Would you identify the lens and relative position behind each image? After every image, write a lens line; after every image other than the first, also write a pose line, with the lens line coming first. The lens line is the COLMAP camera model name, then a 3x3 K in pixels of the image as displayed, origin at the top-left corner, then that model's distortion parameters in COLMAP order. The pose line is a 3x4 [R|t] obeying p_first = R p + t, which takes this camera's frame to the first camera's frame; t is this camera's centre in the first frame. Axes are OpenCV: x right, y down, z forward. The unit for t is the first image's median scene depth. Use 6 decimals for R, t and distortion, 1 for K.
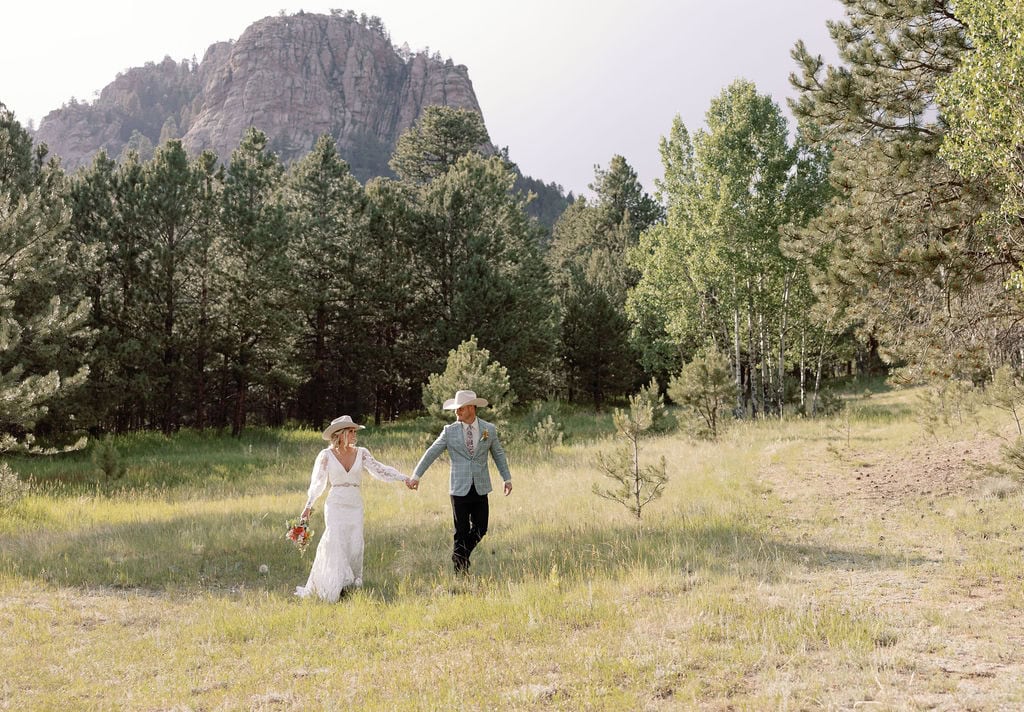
lens RADIAL K [[1361.3, 0, 573.5], [0, 1361.3, 368.3], [0, 0, 1]] dist [0.009343, 0.074066]
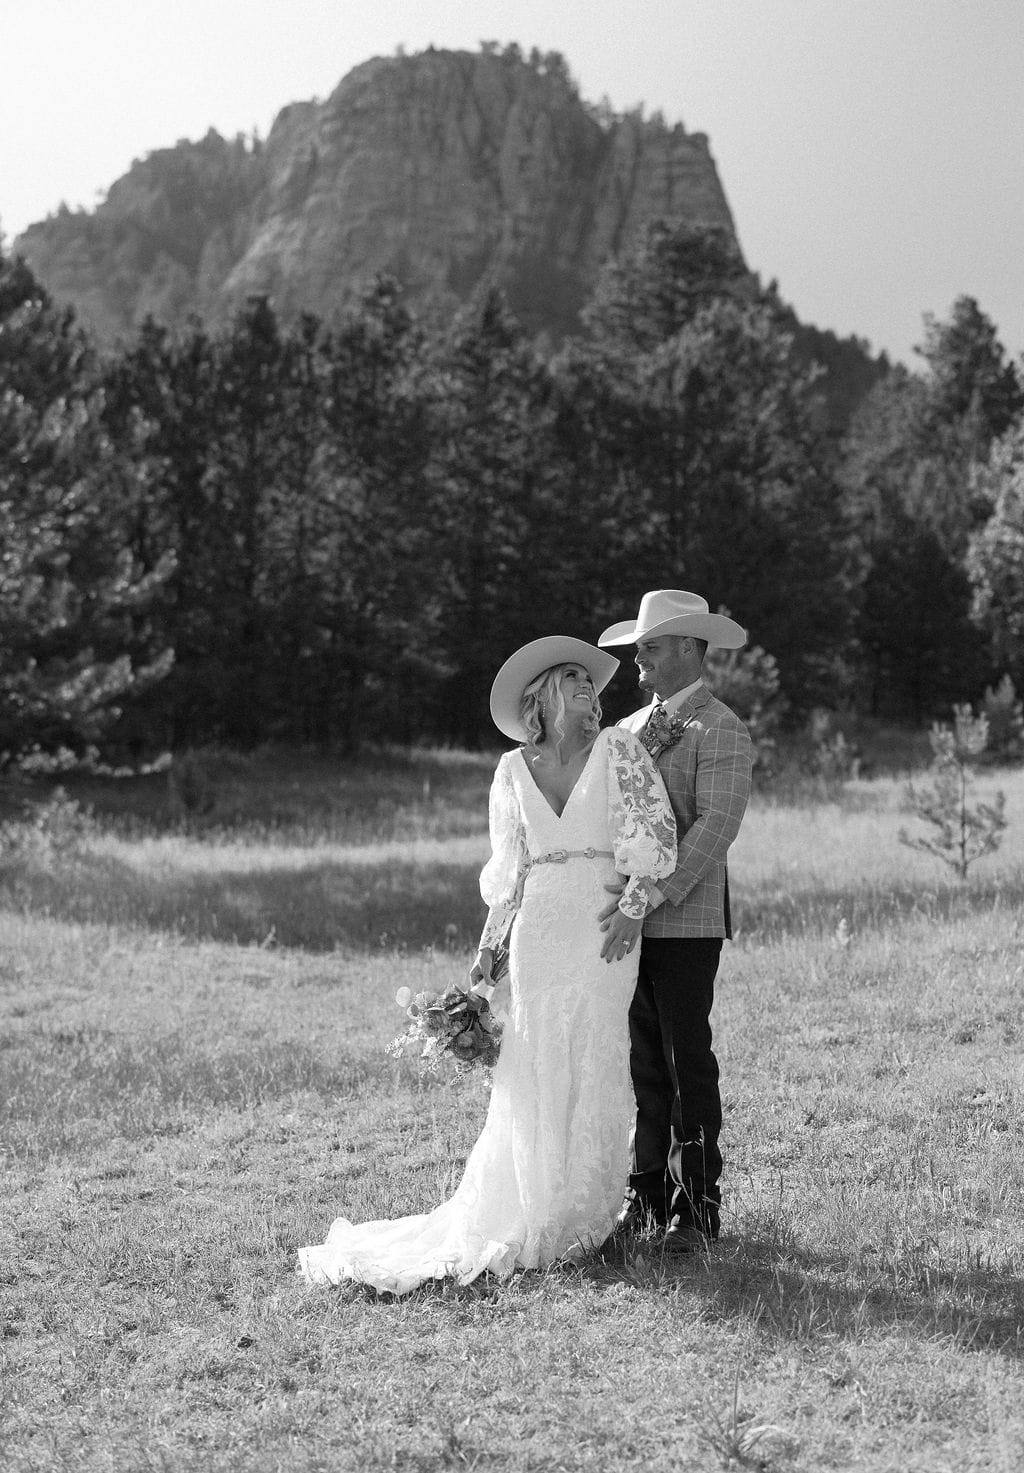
lens RADIAL K [[2413.9, 0, 509.0], [0, 2413.9, 833.2], [0, 0, 1]] dist [0.006105, -0.078331]
pose [[0.988197, 0.022528, -0.151521, 0.001636], [-0.010895, 0.996958, 0.077176, -0.003414], [0.152799, -0.074614, 0.985437, -0.117237]]
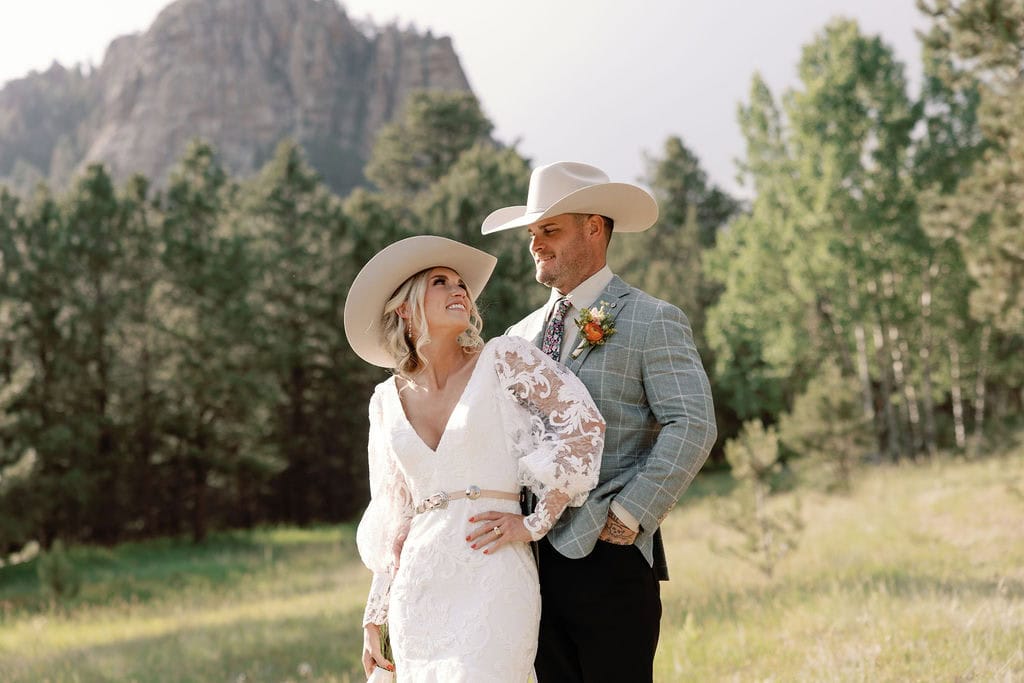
lens RADIAL K [[1911.3, 0, 459.5], [0, 1911.3, 339.5], [0, 0, 1]] dist [0.007587, 0.149268]
pose [[0.993917, -0.077632, -0.078117, -0.013746], [0.072940, 0.995455, -0.061225, 0.011967], [0.082515, 0.055154, 0.995062, -0.043047]]
